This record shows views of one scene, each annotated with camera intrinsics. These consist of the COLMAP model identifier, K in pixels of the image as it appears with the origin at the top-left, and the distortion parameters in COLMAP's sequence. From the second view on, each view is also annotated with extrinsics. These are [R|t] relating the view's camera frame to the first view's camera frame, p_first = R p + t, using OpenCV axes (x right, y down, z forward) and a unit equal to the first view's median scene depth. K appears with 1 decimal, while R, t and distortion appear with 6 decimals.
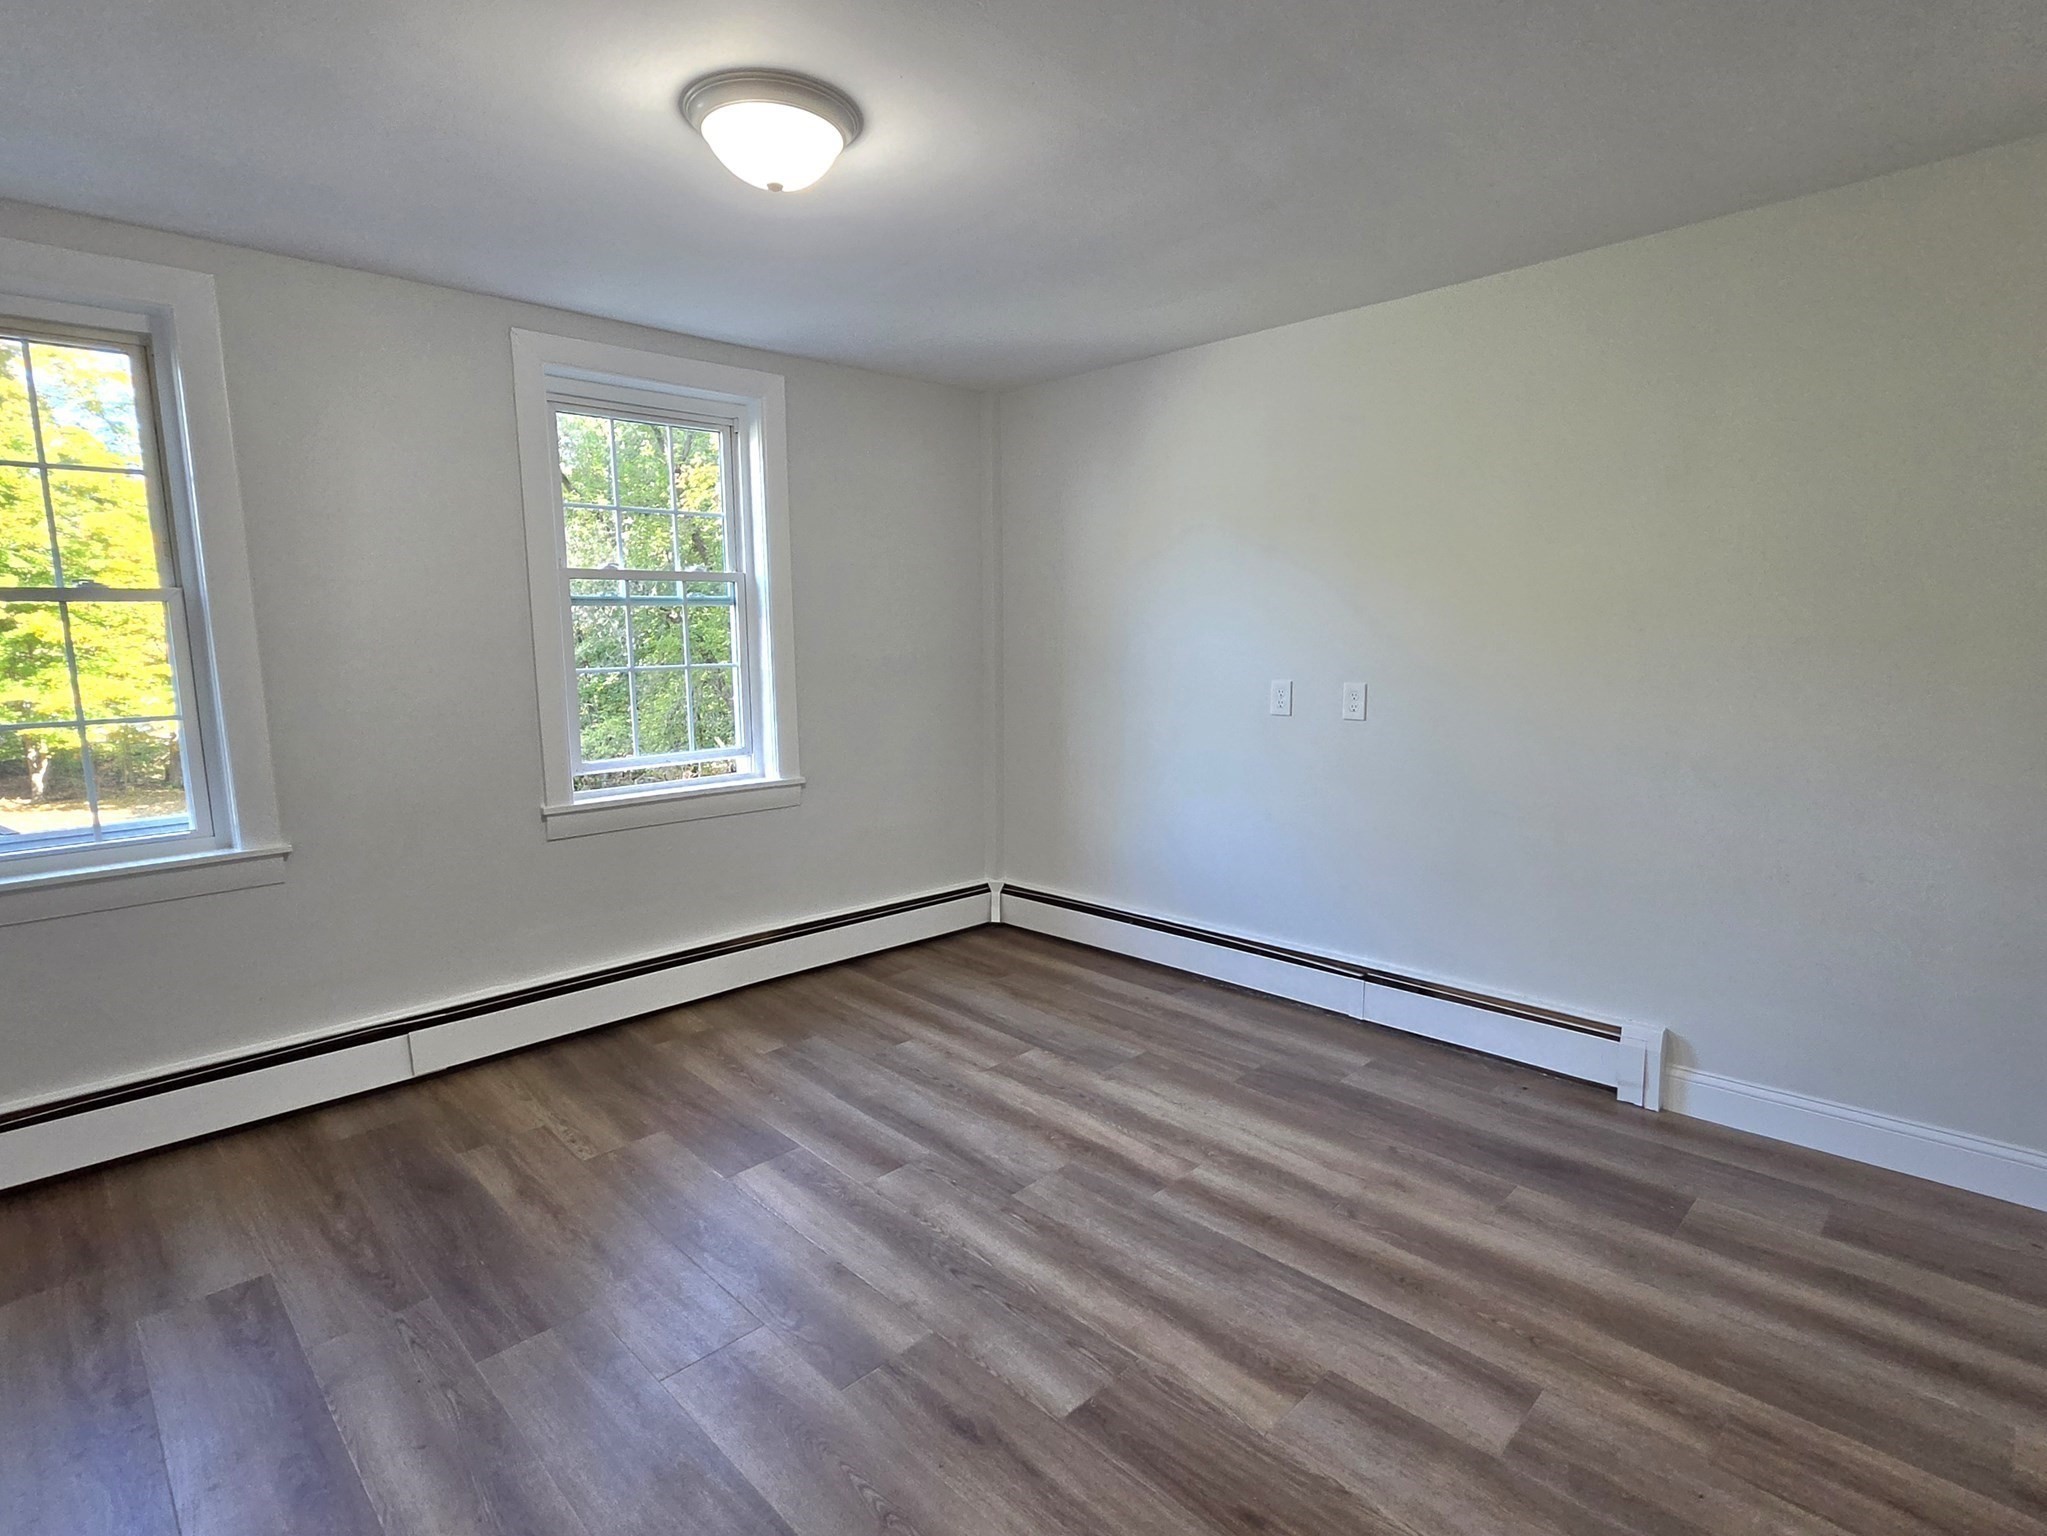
lens RADIAL K [[1039.4, 0, 1030.1], [0, 1039.4, 774.2], [0, 0, 1]] dist [-0.003322, 0.005382]
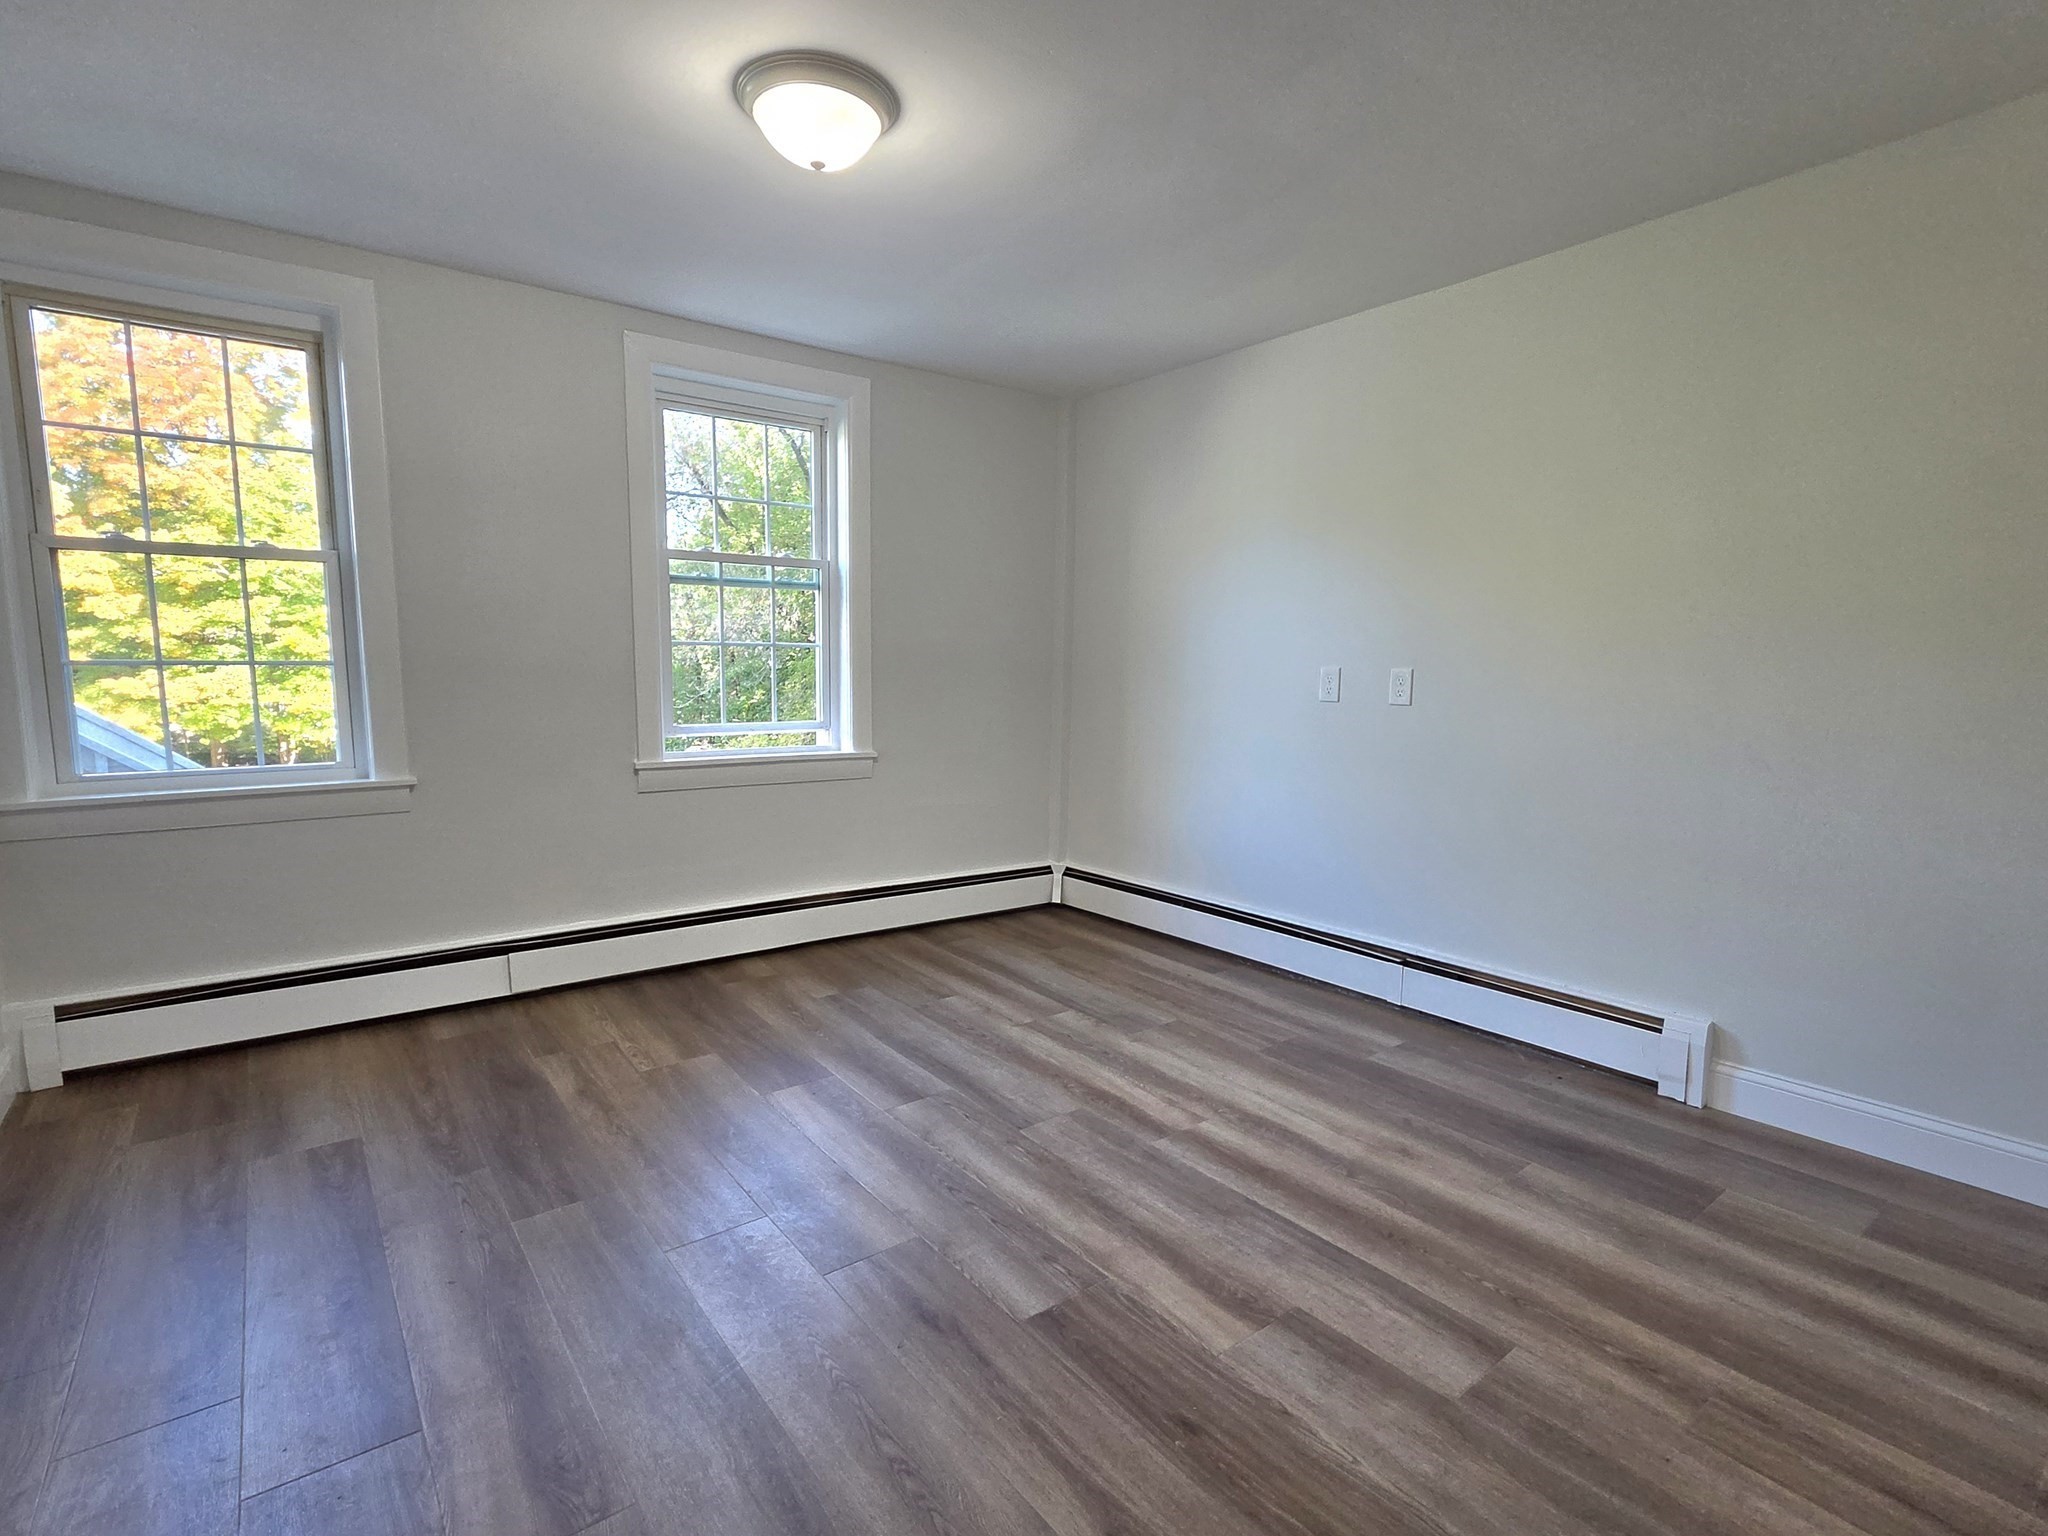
lens RADIAL K [[987.9, 0, 1019.0], [0, 987.9, 782.0], [0, 0, 1]] dist [-0.003505, 0.006949]
pose [[0.991150, 0.037302, -0.127396, 0.089408], [-0.039837, 0.999055, -0.017402, 0.068128], [0.126627, 0.022323, 0.991699, 0.007127]]
